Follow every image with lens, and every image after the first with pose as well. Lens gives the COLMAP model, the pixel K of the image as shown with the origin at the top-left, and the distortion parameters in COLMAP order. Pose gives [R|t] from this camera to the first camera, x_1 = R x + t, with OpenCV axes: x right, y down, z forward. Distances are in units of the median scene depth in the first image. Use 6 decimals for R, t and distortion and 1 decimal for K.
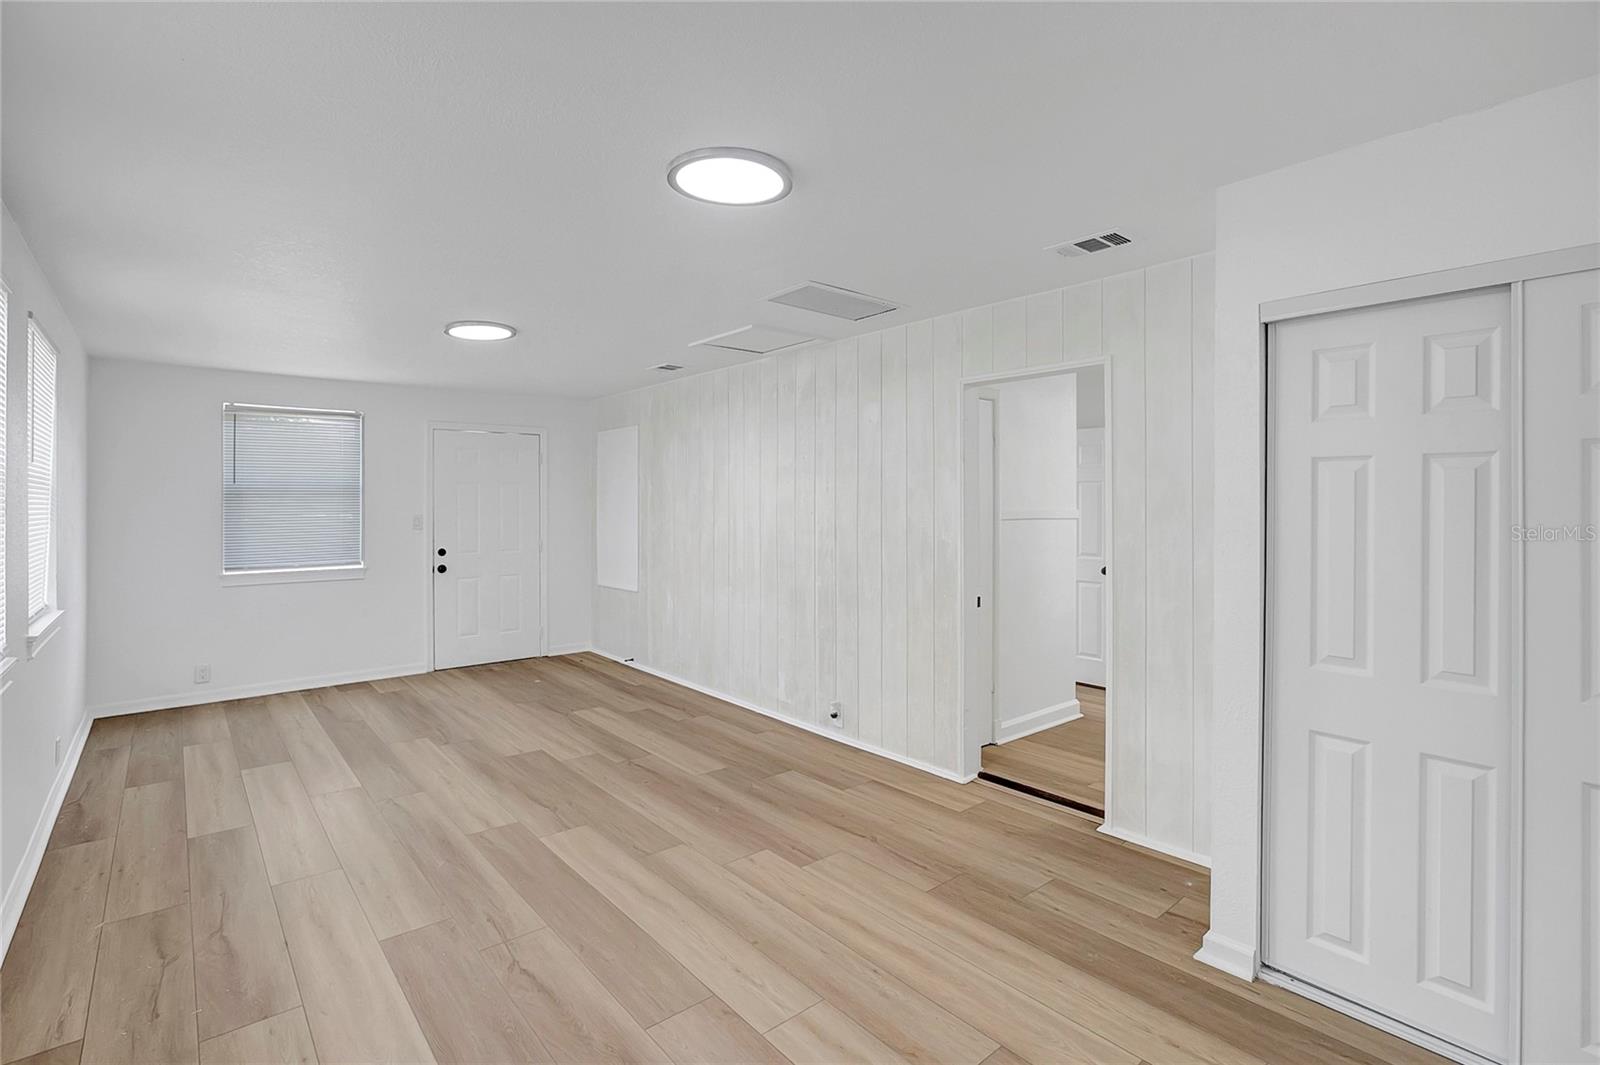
lens RADIAL K [[745.7, 0, 765.0], [0, 745.7, 509.9], [0, 0, 1]] dist [-0.004727, 0.001034]
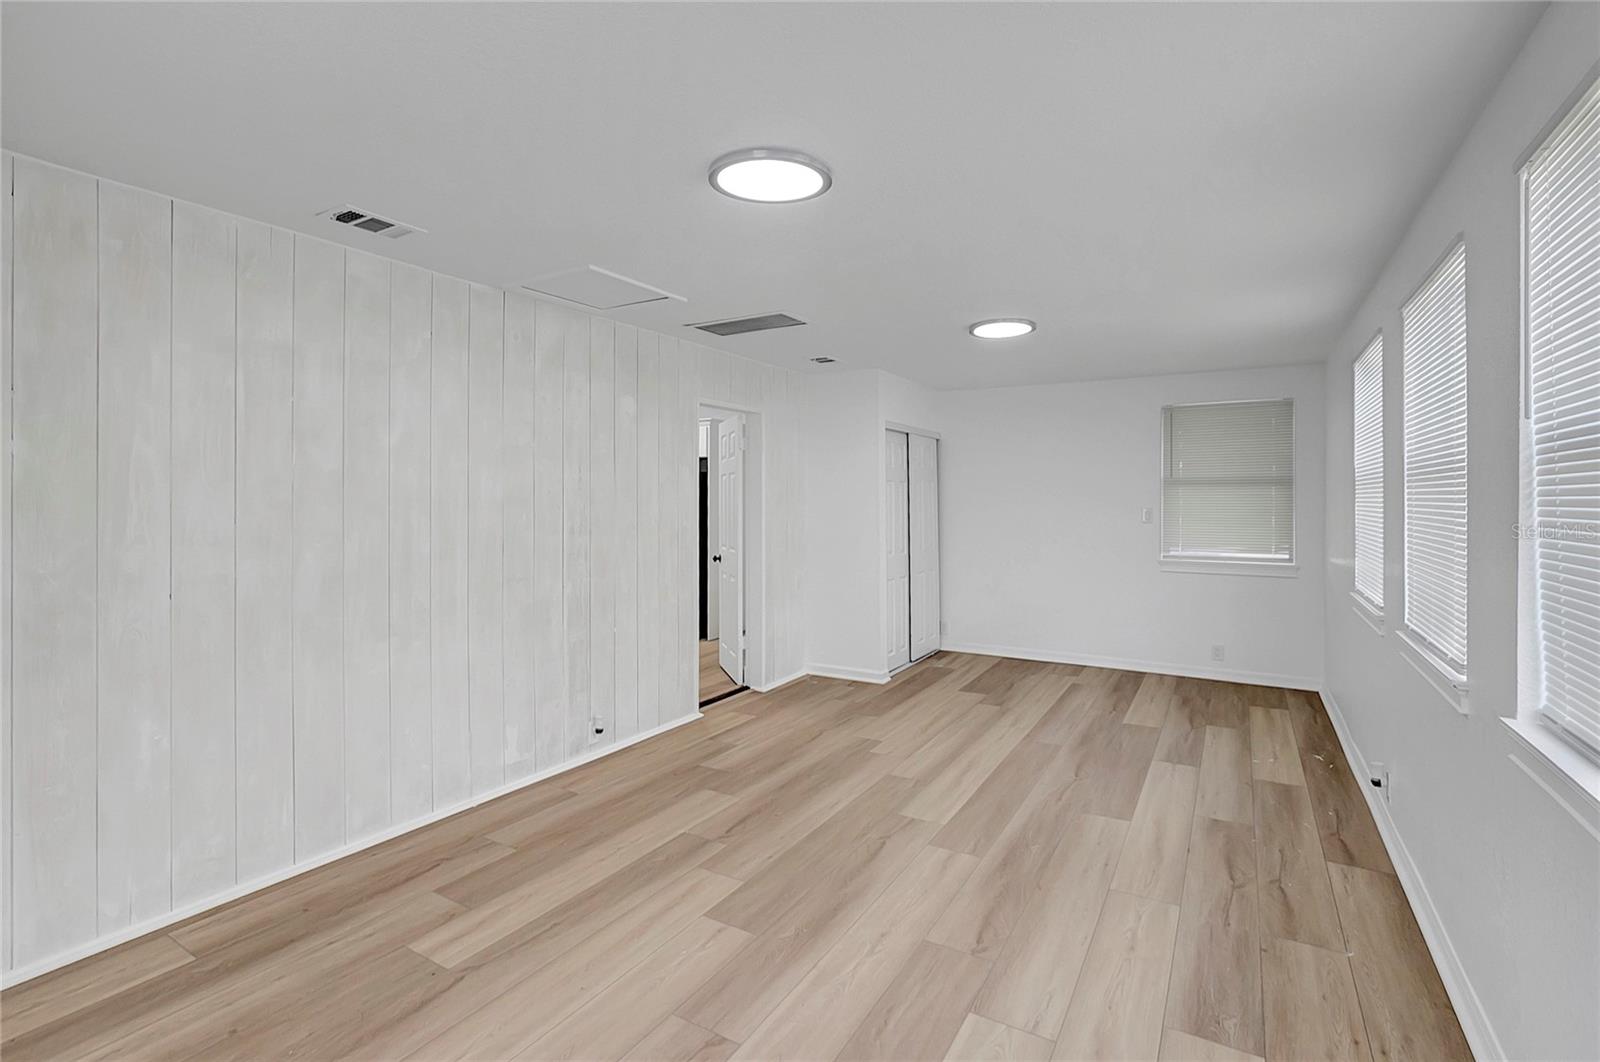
lens RADIAL K [[752.4, 0, 799.9], [0, 752.4, 499.5], [0, 0, 1]] dist [-0.039989, 0.015066]
pose [[-0.353542, 0.000422, 0.935418, -0.977892], [0.004717, 0.999988, 0.001331, -0.005032], [-0.935407, 0.004883, -0.353540, 1.270578]]
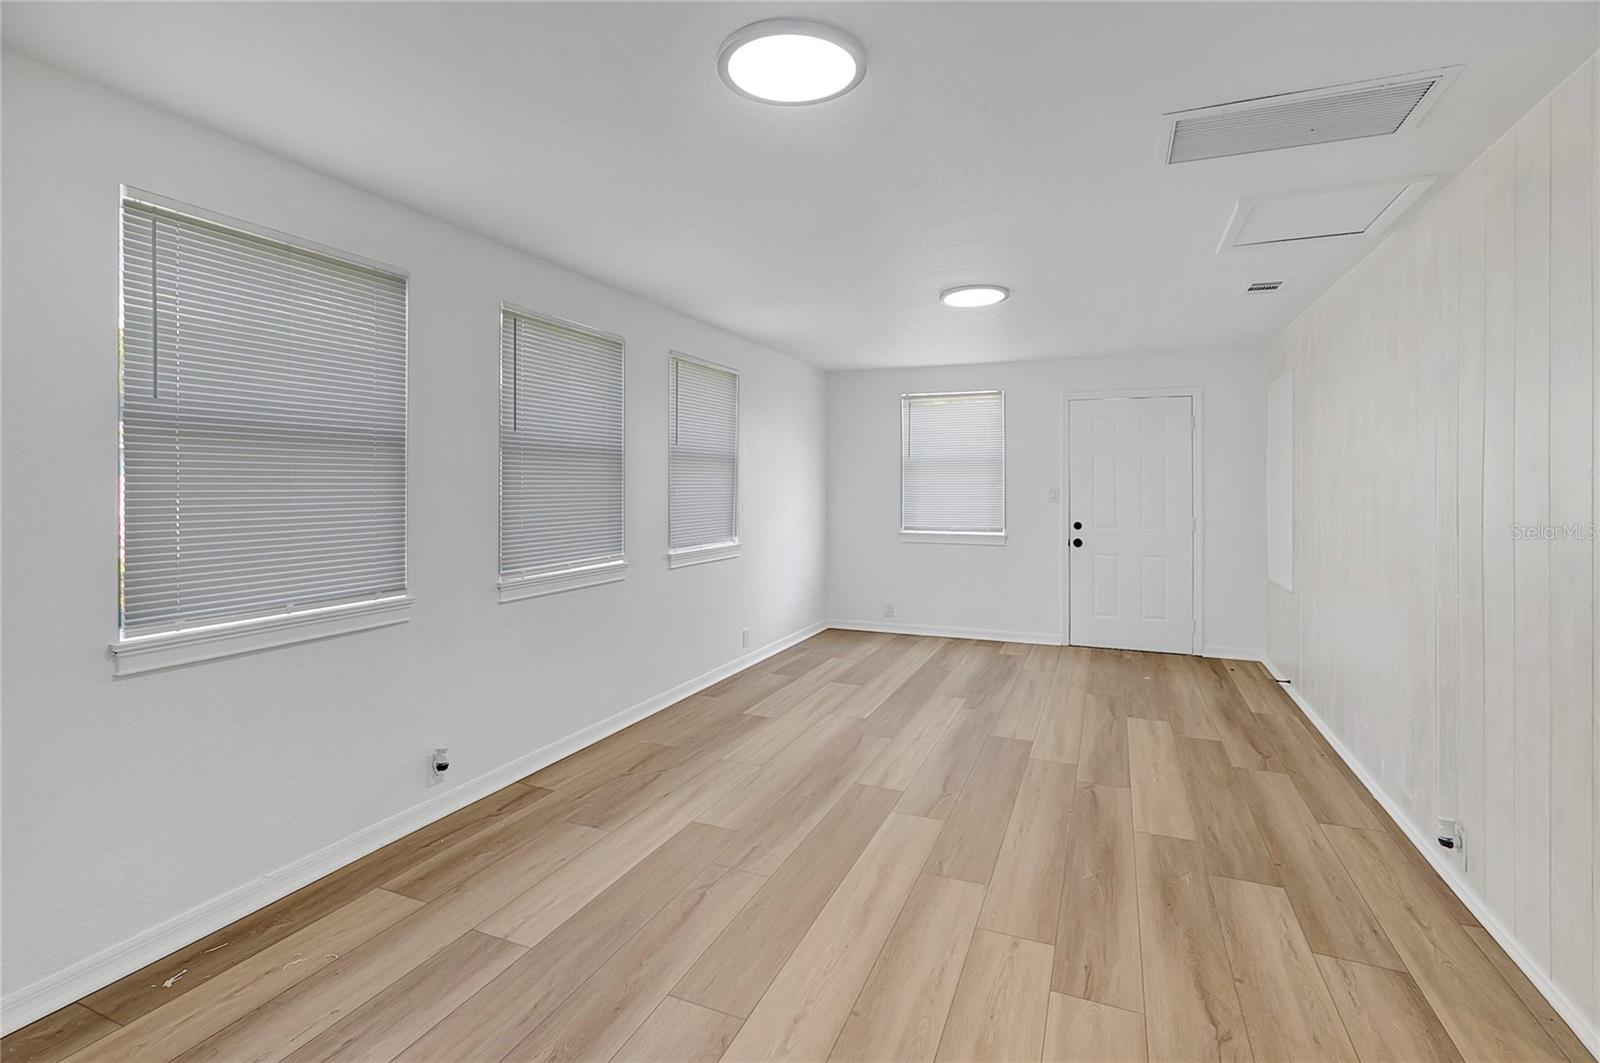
lens RADIAL K [[737.9, 0, 805.0], [0, 737.9, 526.2], [0, 0, 1]] dist [-0.025463, 0.014435]
pose [[0.480352, 0.052691, -0.875492, 0.381135], [-0.010532, 0.998468, 0.054314, 0.014808], [0.877013, -0.016869, 0.480171, 0.366927]]
